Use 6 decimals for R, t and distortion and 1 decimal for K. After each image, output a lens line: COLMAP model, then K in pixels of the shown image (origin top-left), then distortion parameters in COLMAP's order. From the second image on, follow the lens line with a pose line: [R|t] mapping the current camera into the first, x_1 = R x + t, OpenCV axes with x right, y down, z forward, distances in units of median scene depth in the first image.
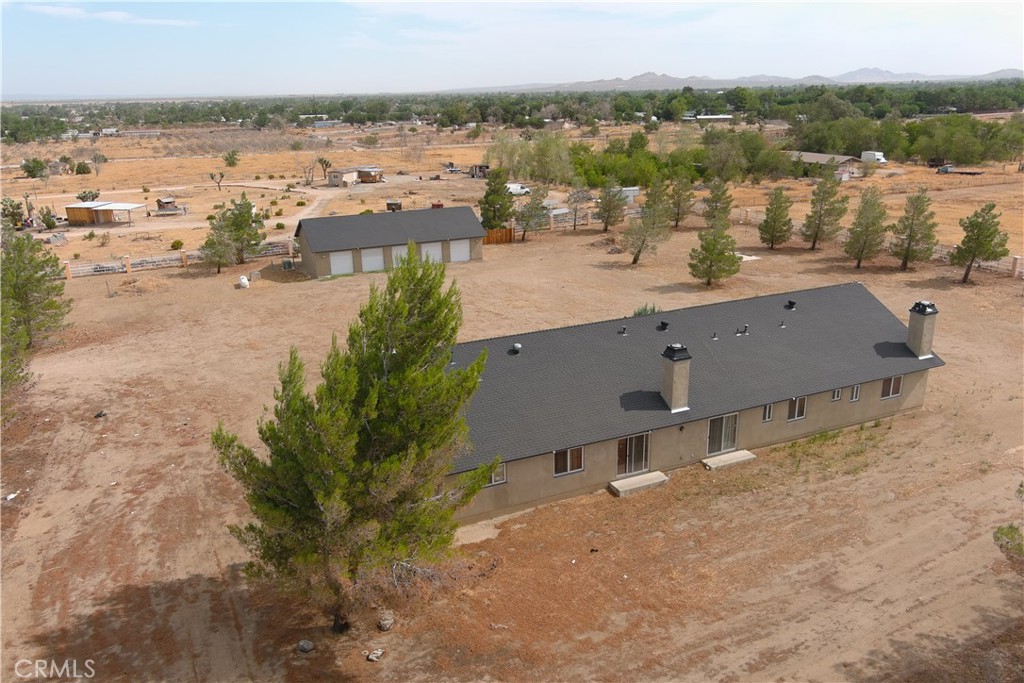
lens RADIAL K [[796.4, 0, 512.0], [0, 796.4, 341.5], [0, 0, 1]] dist [0.006504, 0.001583]
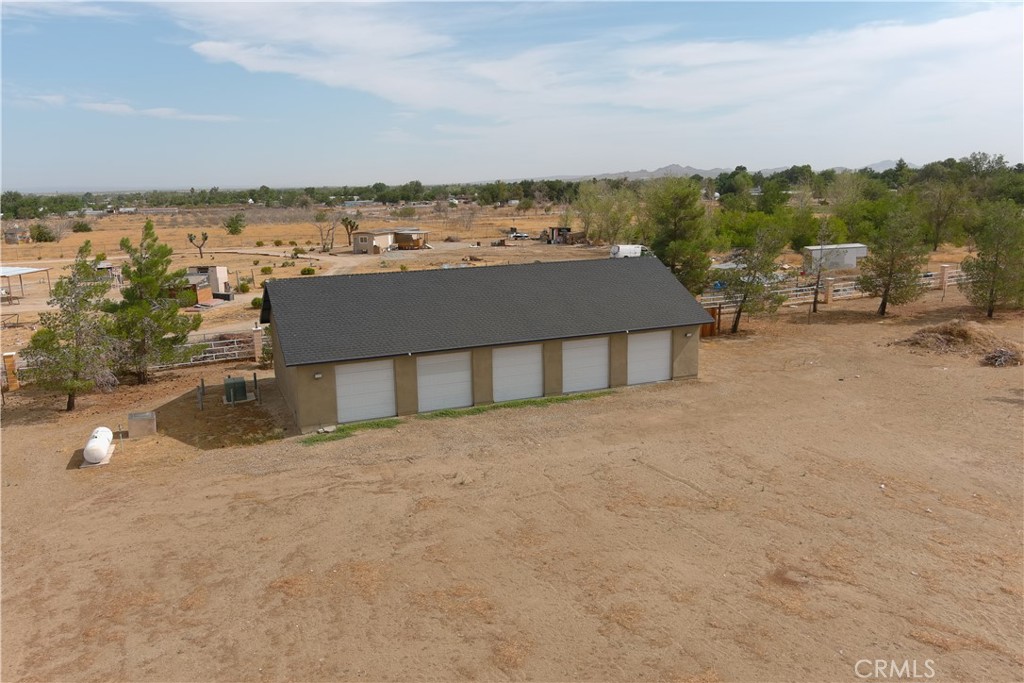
lens RADIAL K [[796.4, 0, 512.0], [0, 796.4, 341.5], [0, 0, 1]] dist [0.006504, 0.001583]
pose [[0.999458, 0.005094, -0.032534, -0.062385], [-0.008566, 0.994168, -0.107505, -0.038989], [0.031796, 0.107725, 0.993672, 0.294762]]
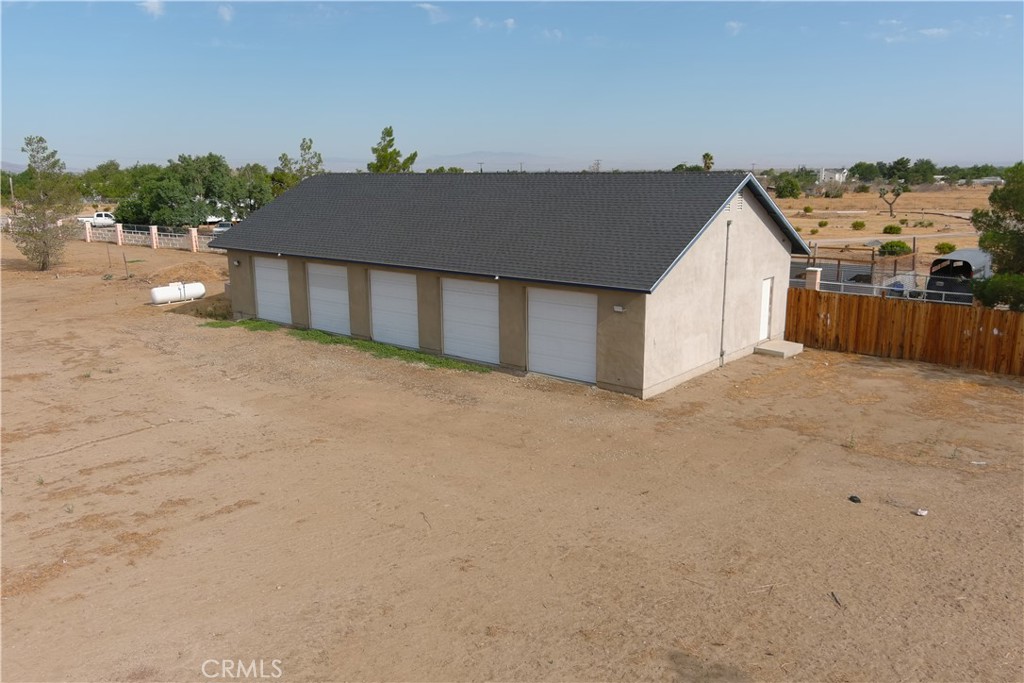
lens RADIAL K [[796.4, 0, 512.0], [0, 796.4, 341.5], [0, 0, 1]] dist [0.006504, 0.001583]
pose [[0.448867, 0.208590, -0.868912, 0.066777], [-0.274228, 0.957610, 0.088220, -0.064721], [0.850481, 0.198681, 0.487041, 0.436209]]
